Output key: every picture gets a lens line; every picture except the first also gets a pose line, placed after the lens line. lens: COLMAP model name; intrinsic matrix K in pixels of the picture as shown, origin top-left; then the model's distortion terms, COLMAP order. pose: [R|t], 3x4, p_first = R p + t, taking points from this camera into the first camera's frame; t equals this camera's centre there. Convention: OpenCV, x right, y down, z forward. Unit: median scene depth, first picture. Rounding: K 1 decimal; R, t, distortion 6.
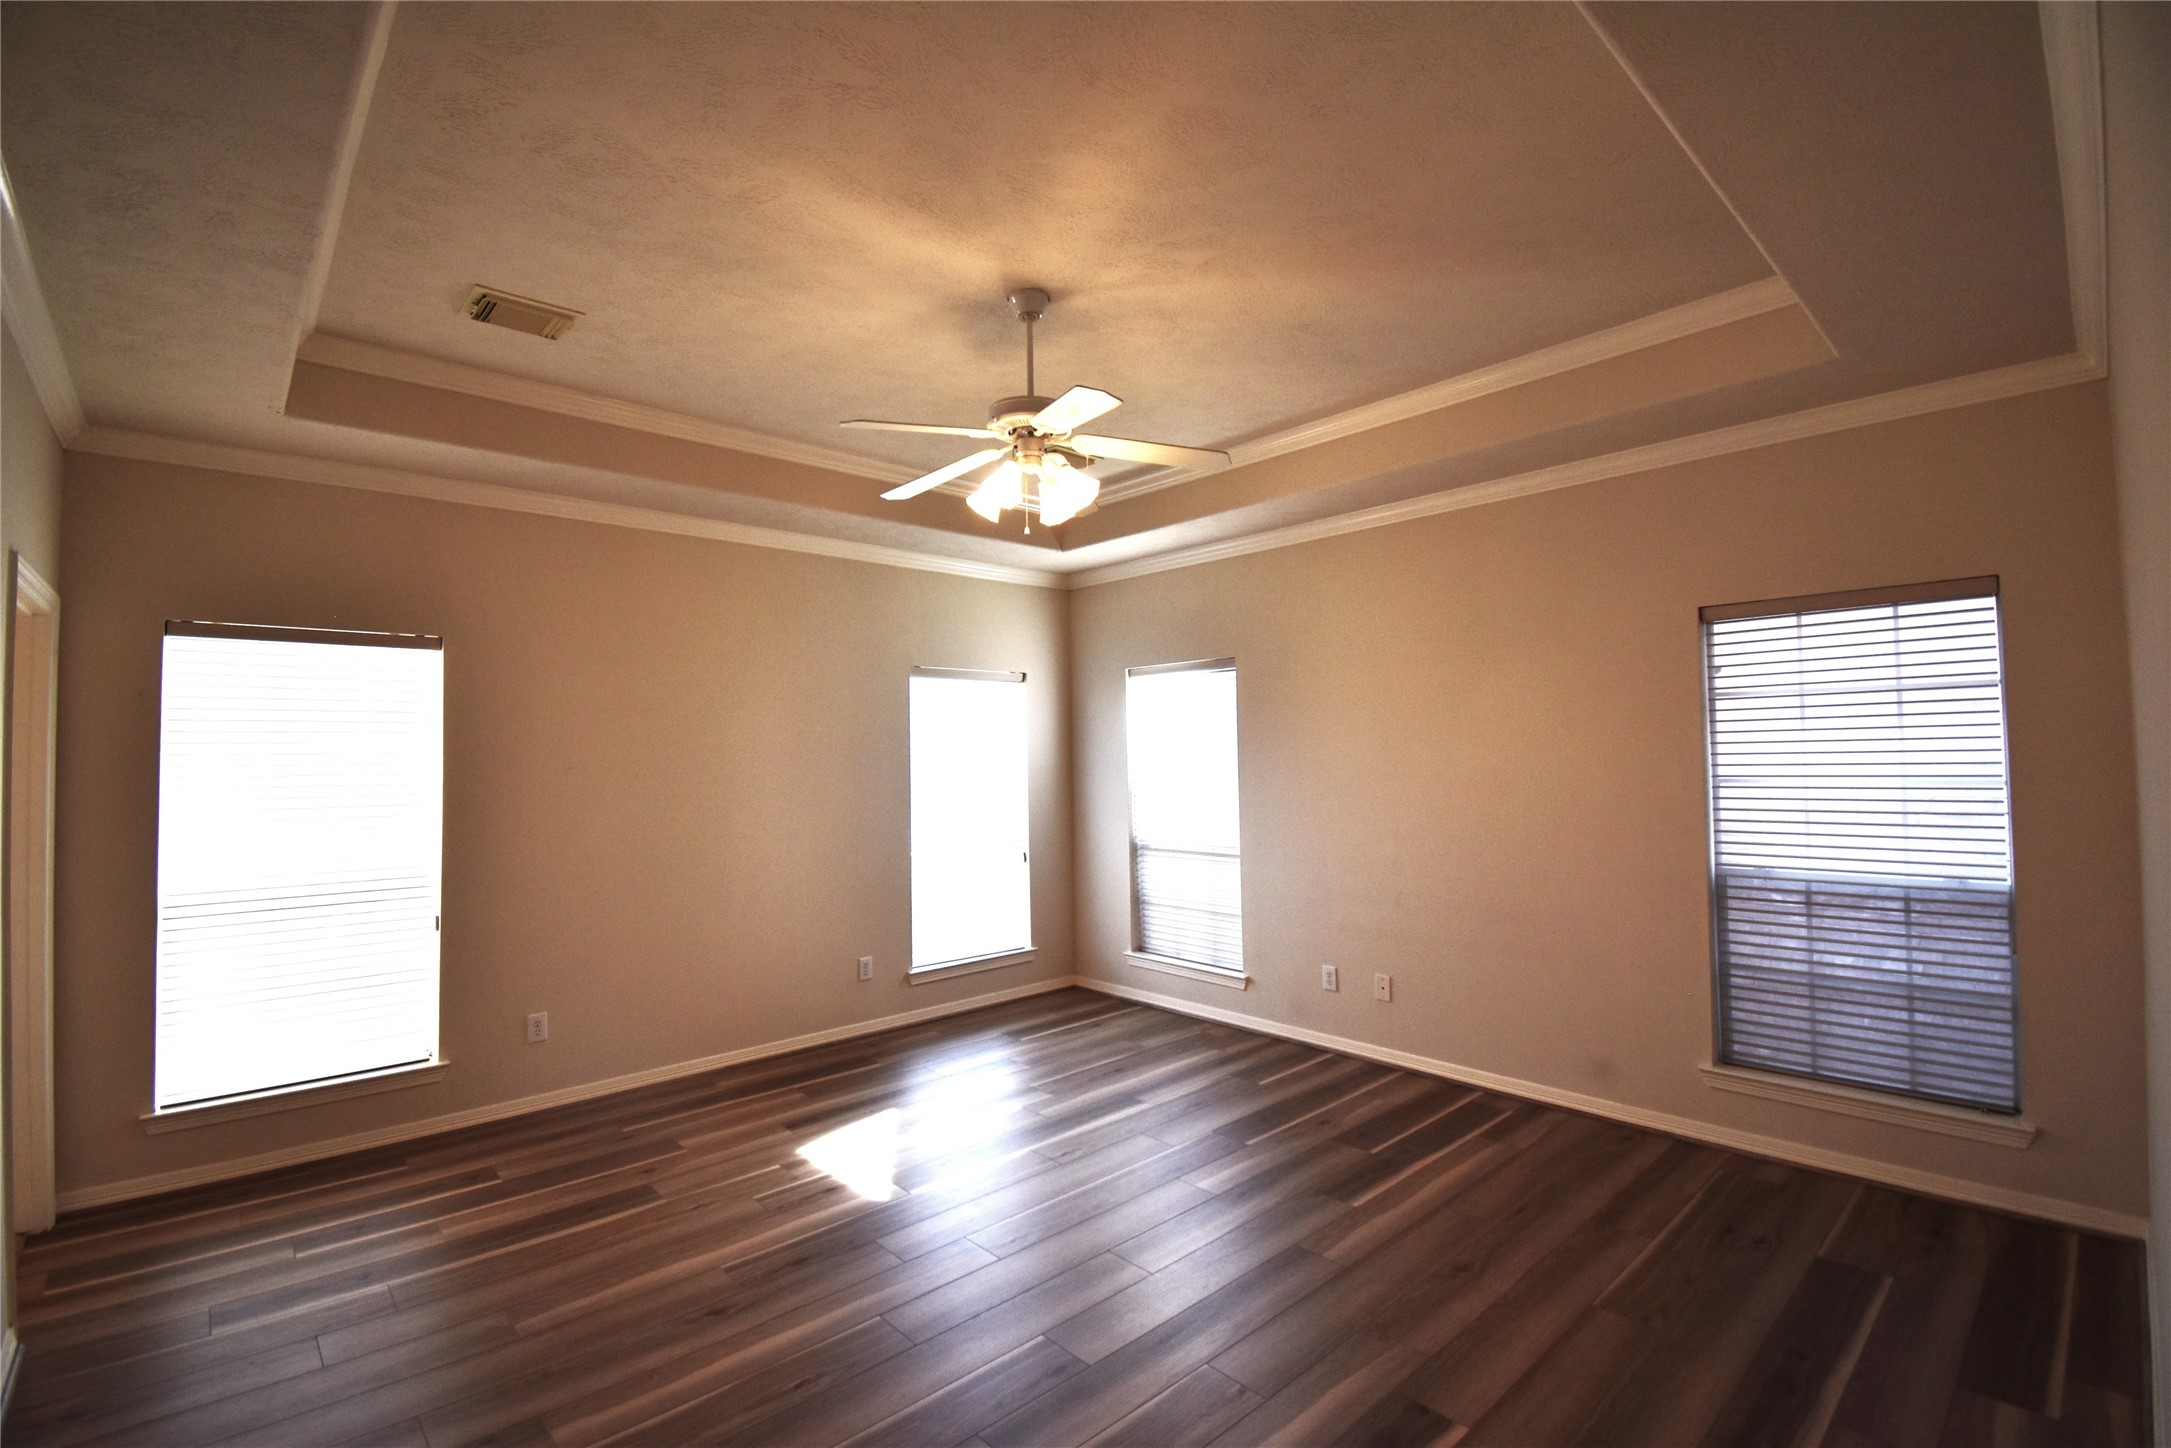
lens RADIAL K [[966.4, 0, 1082.7], [0, 966.4, 722.3], [0, 0, 1]] dist [0.025658, -0.029653]
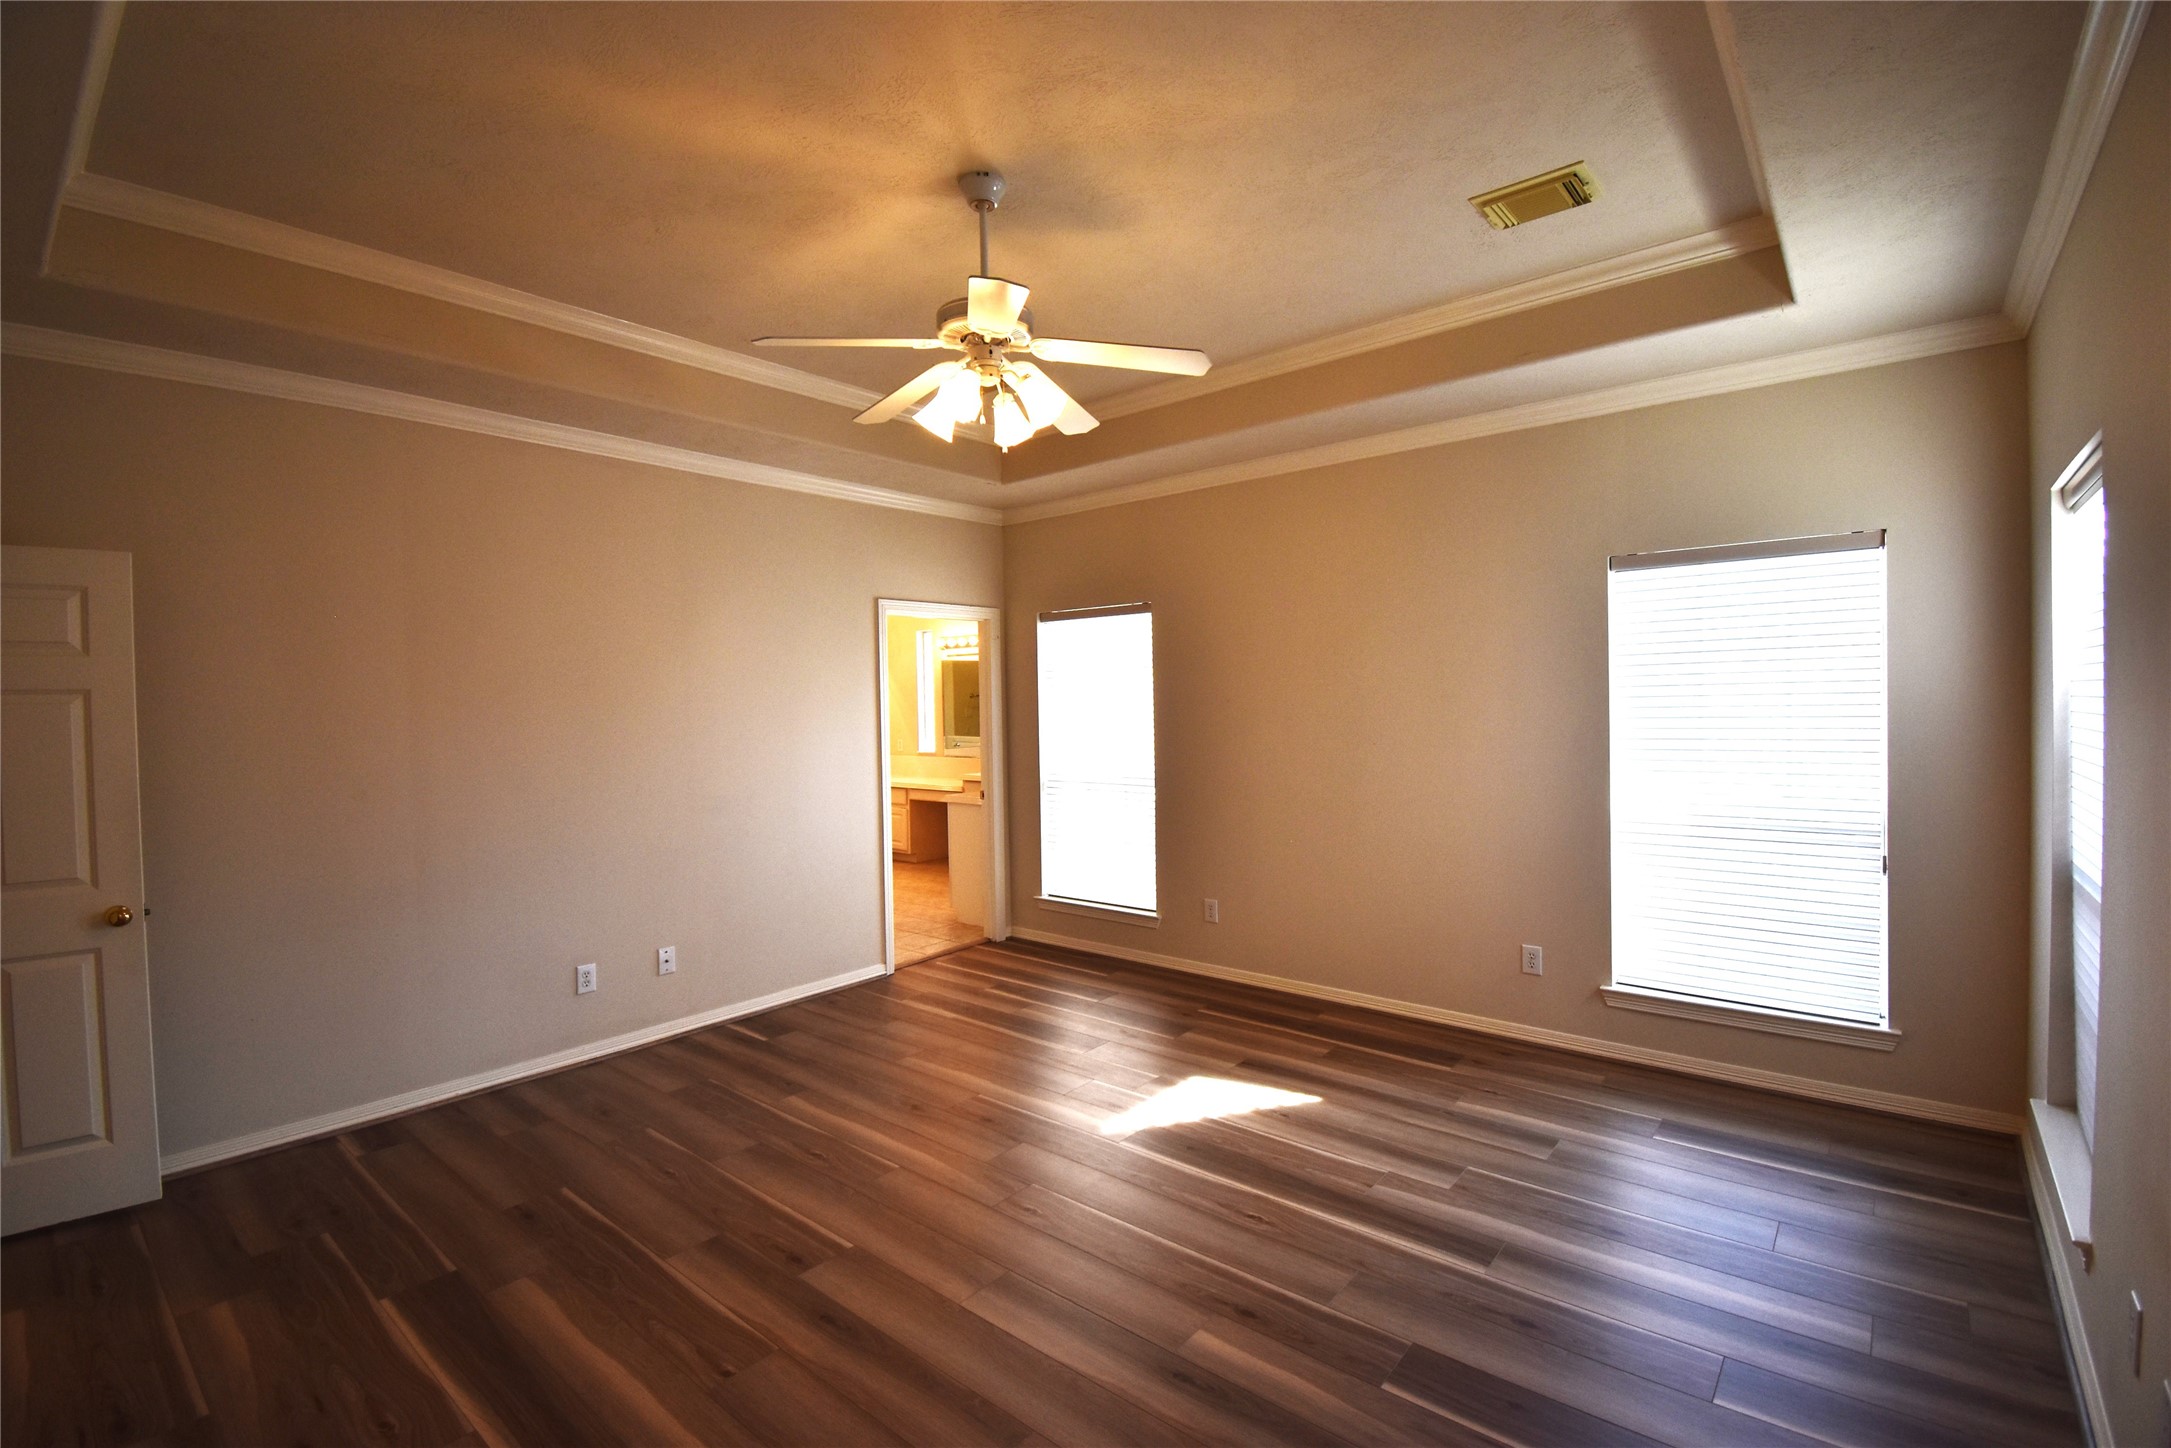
lens RADIAL K [[966.4, 0, 1082.7], [0, 966.4, 722.3], [0, 0, 1]] dist [0.025658, -0.029653]
pose [[0.124610, 0.036567, -0.991532, 0.673759], [0.051464, 0.997737, 0.043263, 0.015692], [0.990870, -0.056419, 0.122447, 0.755648]]
